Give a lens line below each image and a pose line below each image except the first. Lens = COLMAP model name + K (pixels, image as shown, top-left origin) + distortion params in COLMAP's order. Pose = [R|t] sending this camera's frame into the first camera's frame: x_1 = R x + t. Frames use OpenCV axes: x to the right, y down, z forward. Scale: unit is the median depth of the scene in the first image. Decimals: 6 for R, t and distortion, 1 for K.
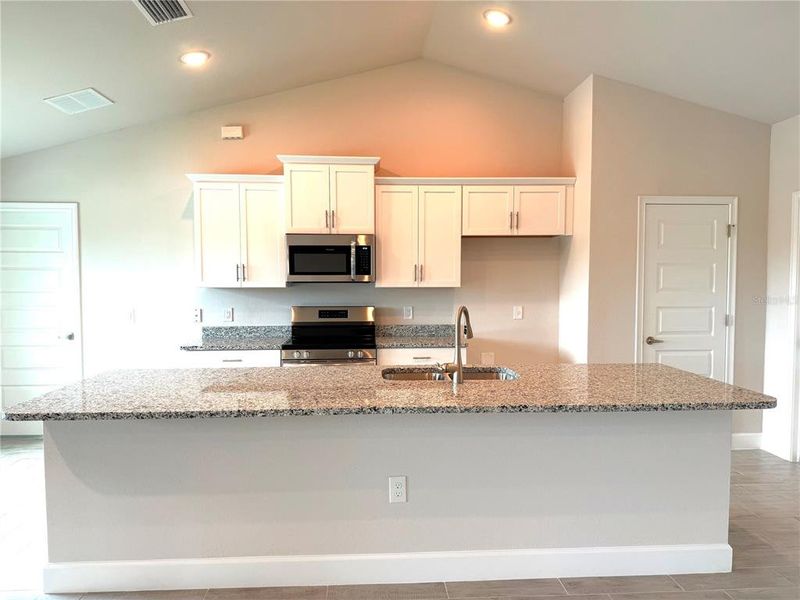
lens RADIAL K [[564.1, 0, 400.0], [0, 564.1, 300.0], [0, 0, 1]] dist [0.079877, -0.121125]
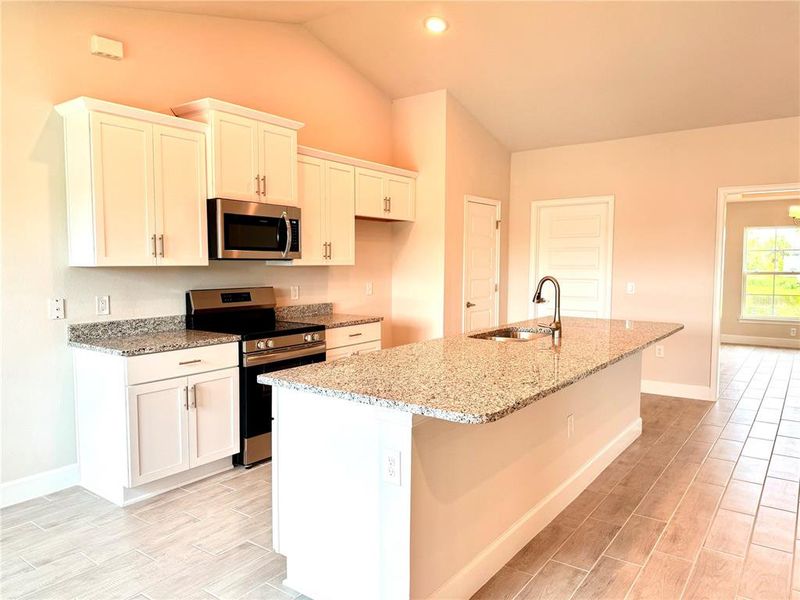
lens RADIAL K [[564.1, 0, 400.0], [0, 564.1, 300.0], [0, 0, 1]] dist [0.079877, -0.121125]
pose [[0.636221, -0.050270, 0.769868, -0.642368], [0.032209, 0.998736, 0.038596, 0.003961], [-0.770835, 0.000241, 0.637035, 0.277894]]
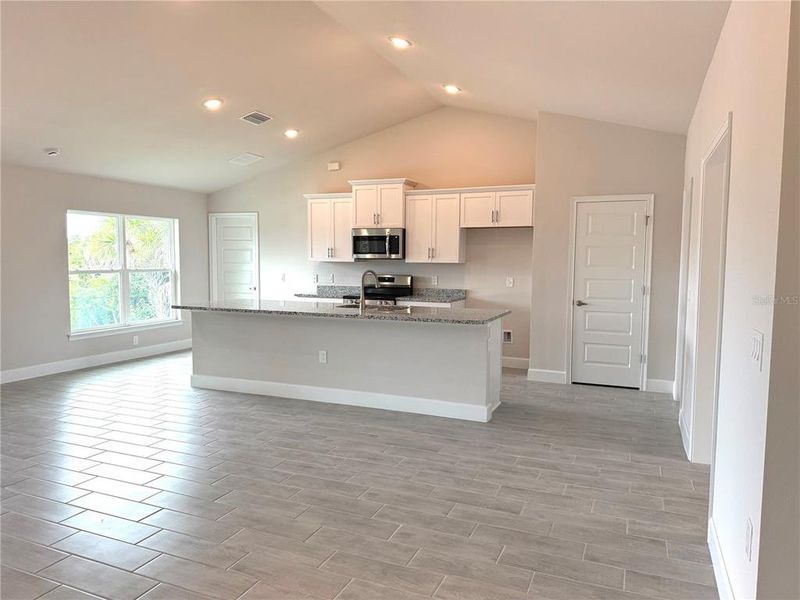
lens RADIAL K [[564.1, 0, 400.0], [0, 564.1, 300.0], [0, 0, 1]] dist [0.079877, -0.121125]
pose [[0.894262, 0.040268, -0.445728, 0.632125], [-0.028397, 0.999043, 0.033282, 0.029161], [0.446642, -0.017105, 0.894549, -0.385306]]
